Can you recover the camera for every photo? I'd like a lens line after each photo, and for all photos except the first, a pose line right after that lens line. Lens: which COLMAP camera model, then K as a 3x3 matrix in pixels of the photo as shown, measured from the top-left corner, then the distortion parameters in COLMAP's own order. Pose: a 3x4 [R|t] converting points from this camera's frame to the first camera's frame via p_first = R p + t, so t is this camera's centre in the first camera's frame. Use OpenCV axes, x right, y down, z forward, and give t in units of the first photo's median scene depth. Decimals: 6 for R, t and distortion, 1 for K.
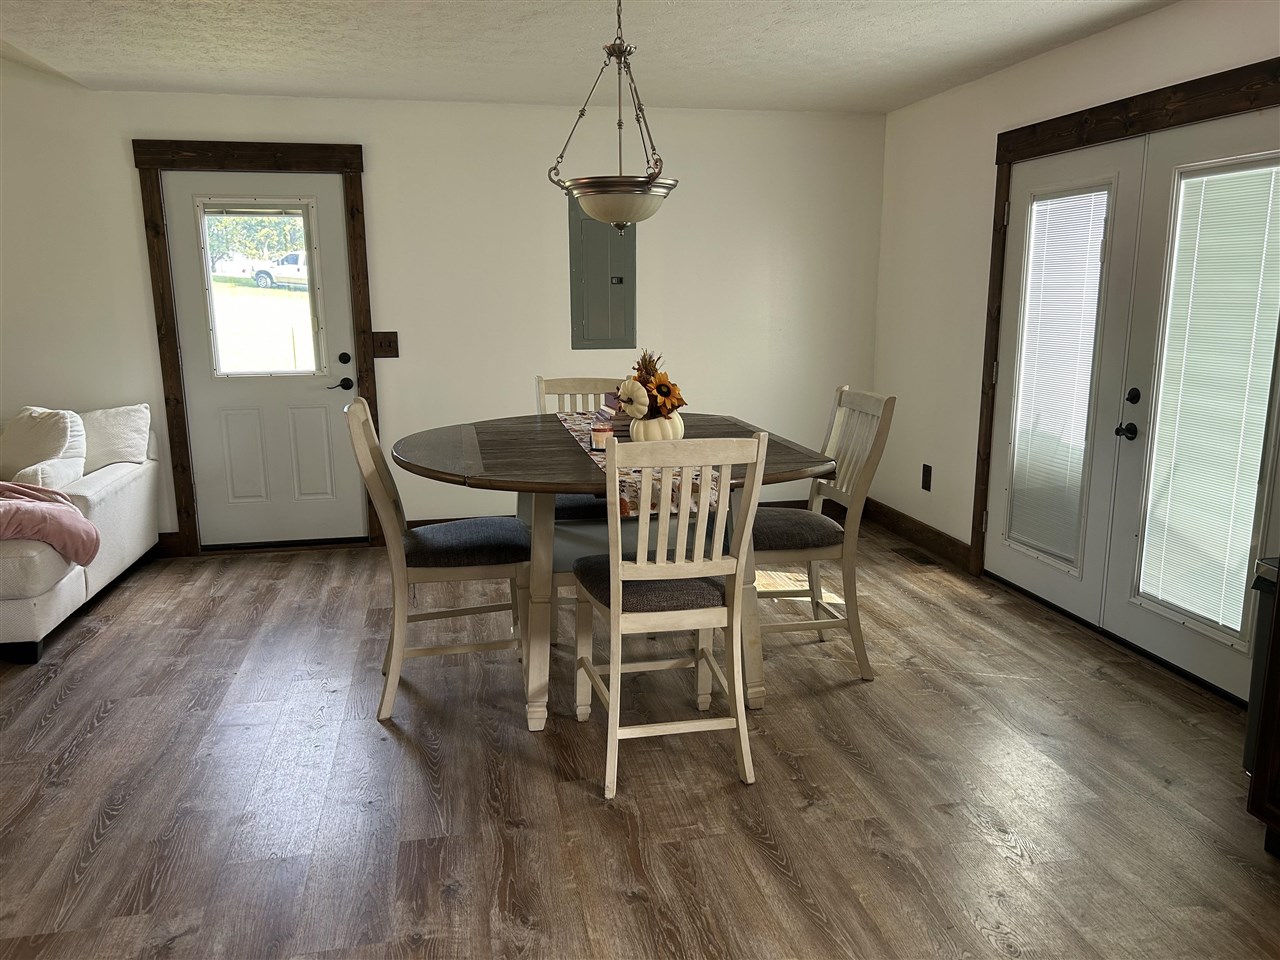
lens RADIAL K [[962.2, 0, 641.0], [0, 962.2, 487.7], [0, 0, 1]] dist [0.044841, -0.053287]
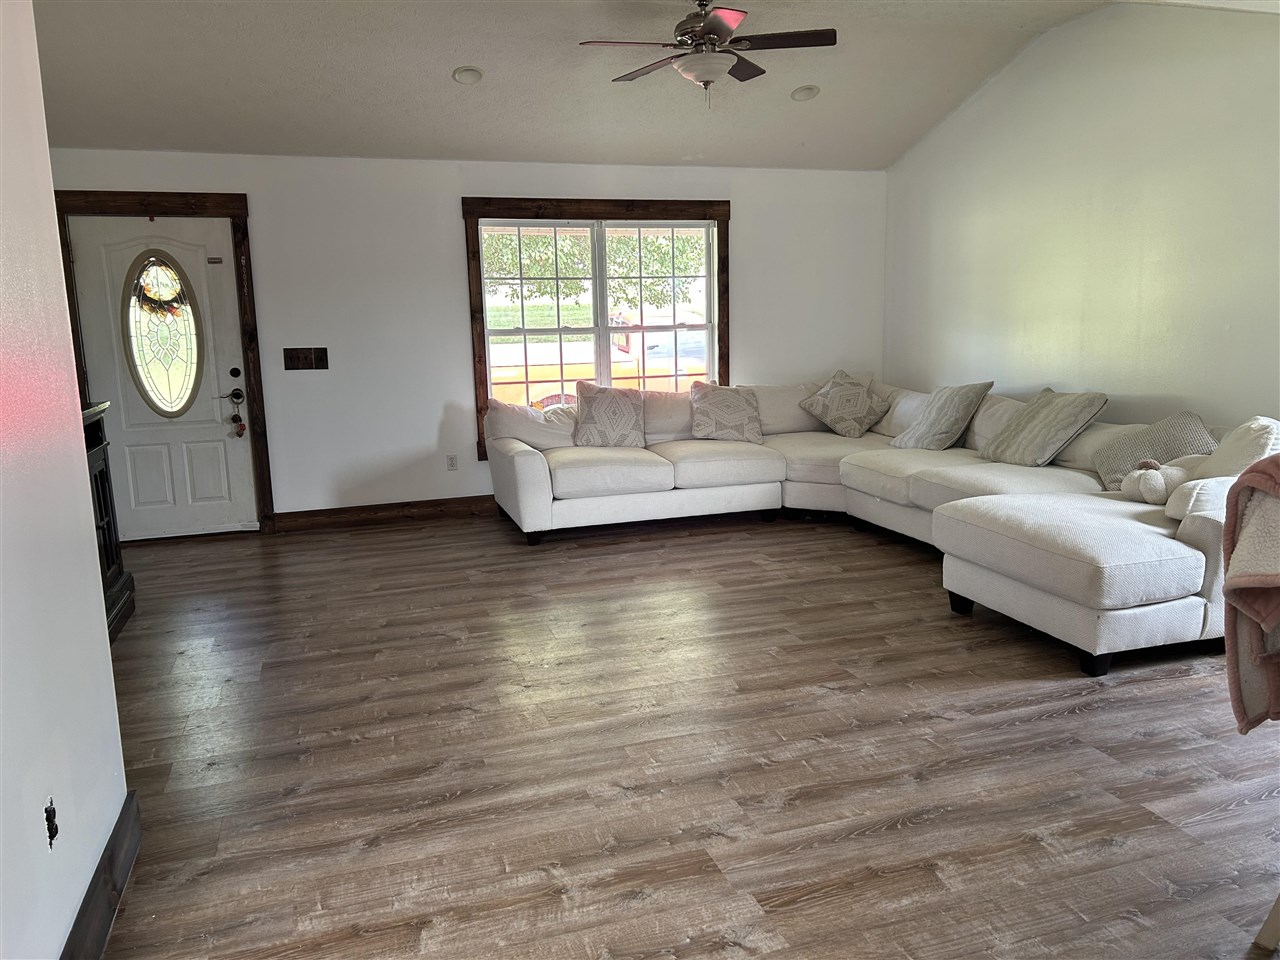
lens RADIAL K [[962.2, 0, 635.1], [0, 962.2, 475.2], [0, 0, 1]] dist [0.044841, -0.053287]
pose [[0.114237, 0.172033, -0.978445, 0.180897], [-0.176673, 0.972711, 0.150397, -0.061371], [0.977618, 0.155684, 0.141513, 0.309050]]
